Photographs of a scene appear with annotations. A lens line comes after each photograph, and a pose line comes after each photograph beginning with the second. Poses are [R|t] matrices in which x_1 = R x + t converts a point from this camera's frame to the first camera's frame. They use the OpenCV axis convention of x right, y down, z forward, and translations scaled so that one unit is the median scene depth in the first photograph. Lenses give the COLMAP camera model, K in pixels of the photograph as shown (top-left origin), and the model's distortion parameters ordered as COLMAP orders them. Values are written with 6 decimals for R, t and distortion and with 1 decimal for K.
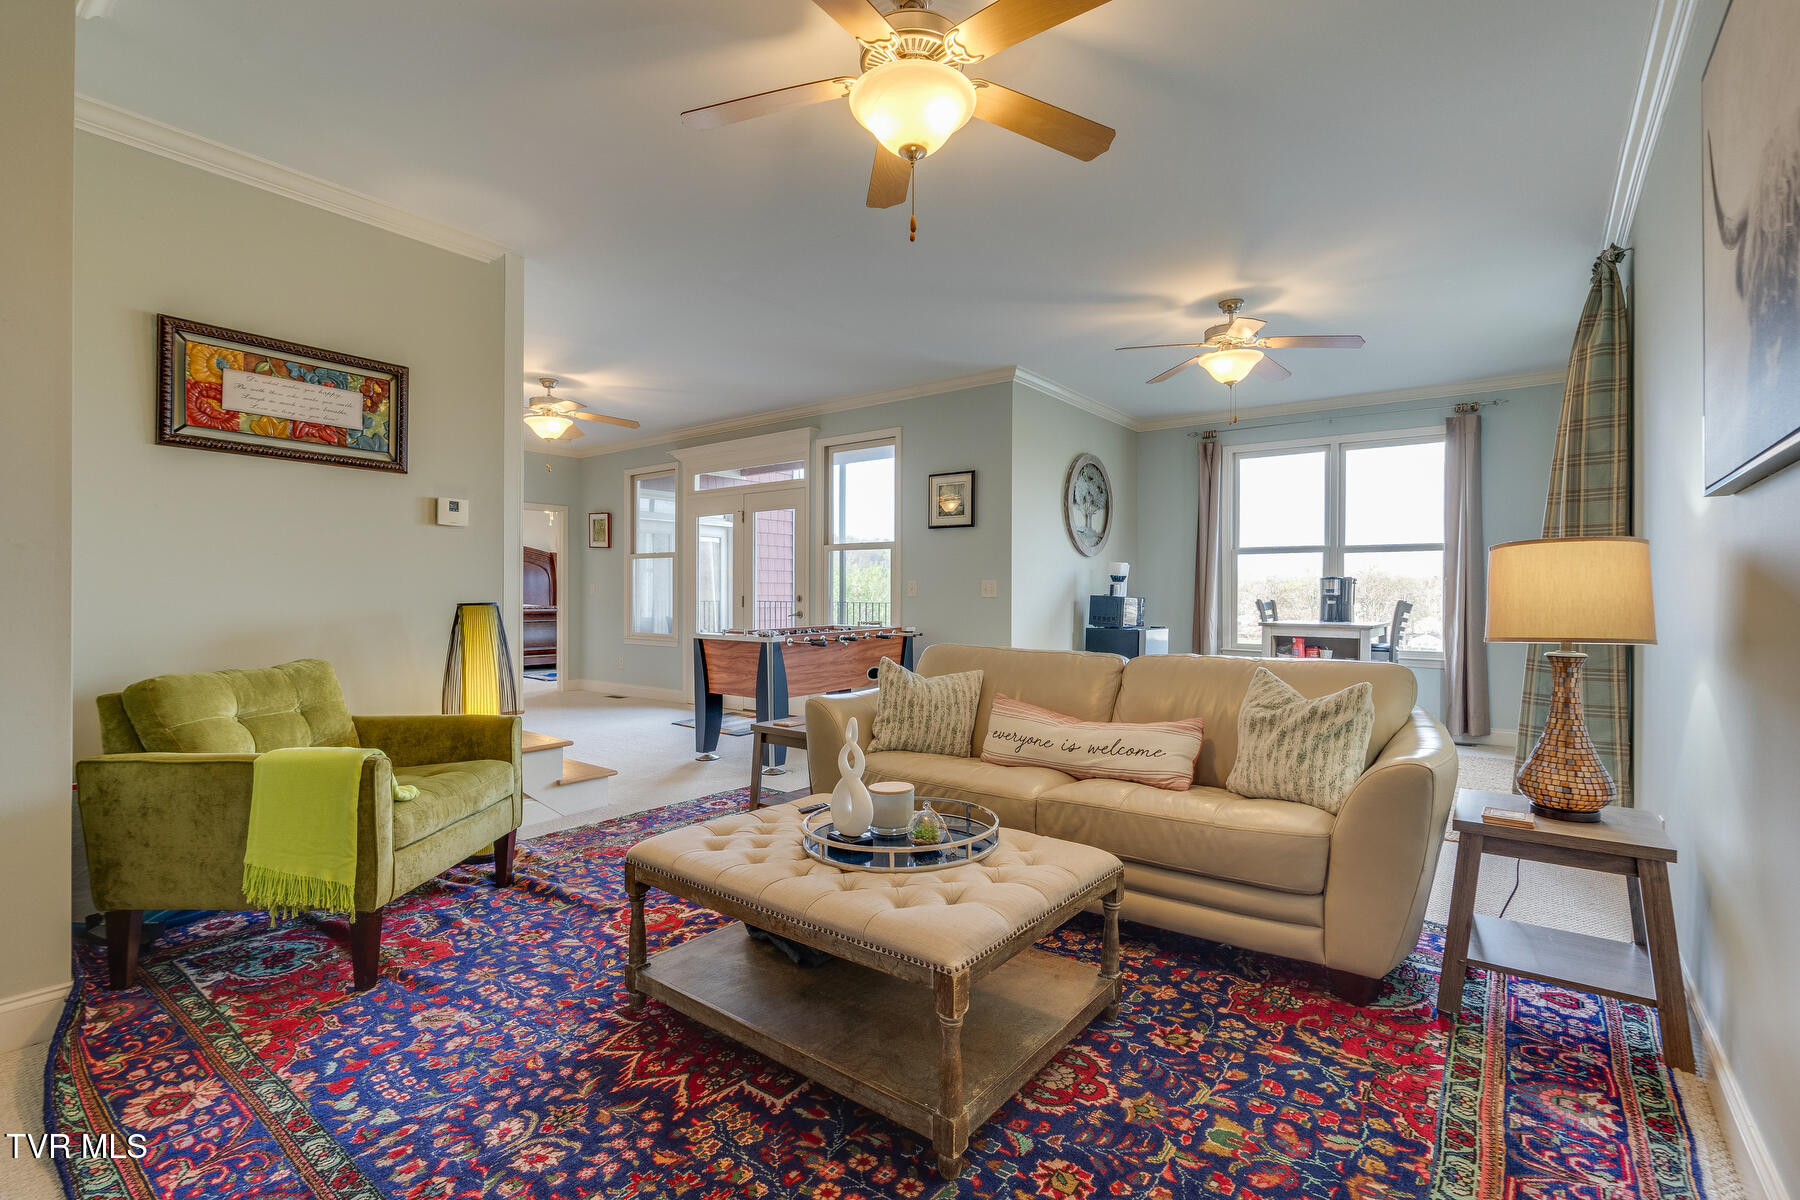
lens RADIAL K [[820.1, 0, 900.3], [0, 820.1, 594.7], [0, 0, 1]] dist [-0.002300, 0.000917]
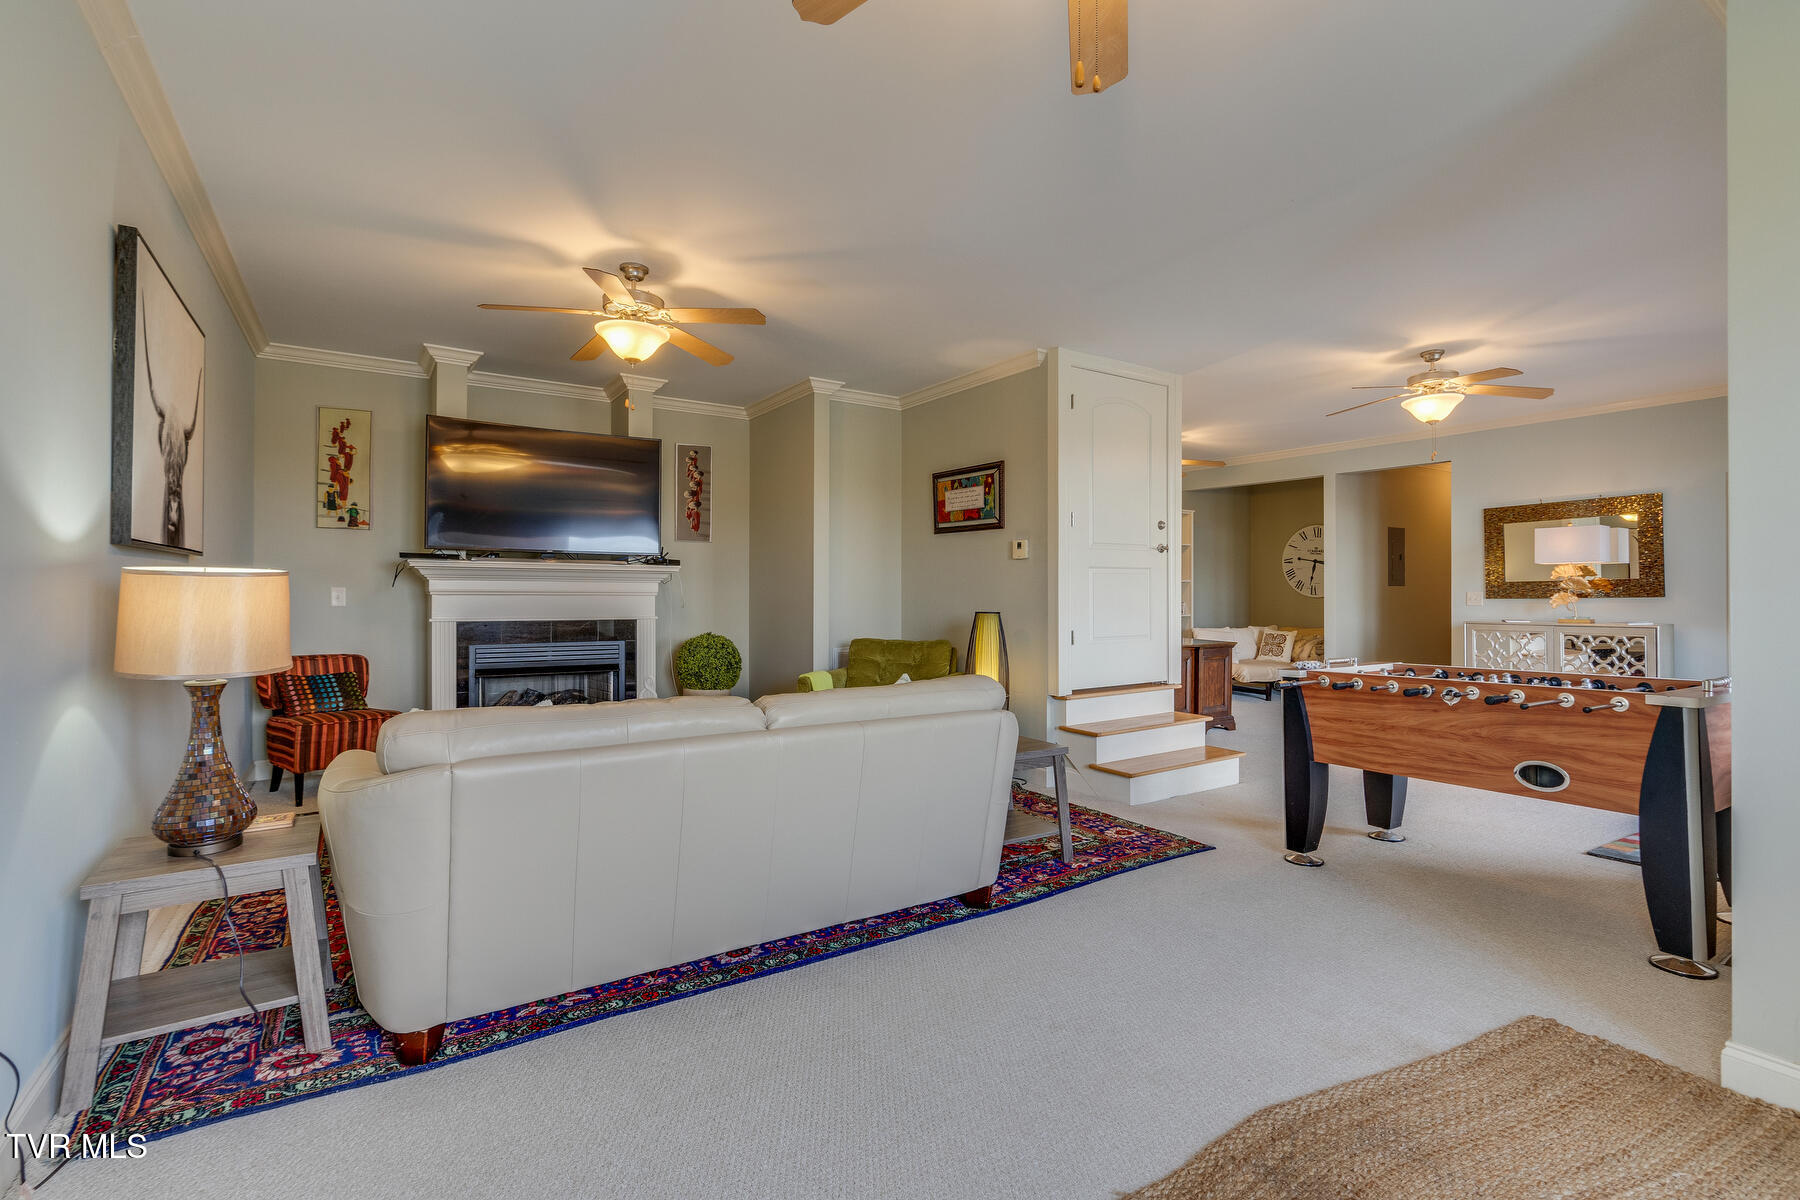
lens RADIAL K [[820.1, 0, 908.9], [0, 820.1, 586.1], [0, 0, 1]] dist [-0.002300, 0.000917]
pose [[-0.330131, -0.013499, -0.943839, 0.594602], [-0.004089, 0.999909, -0.012871, -0.010553], [0.943926, -0.000390, -0.330156, 0.859718]]
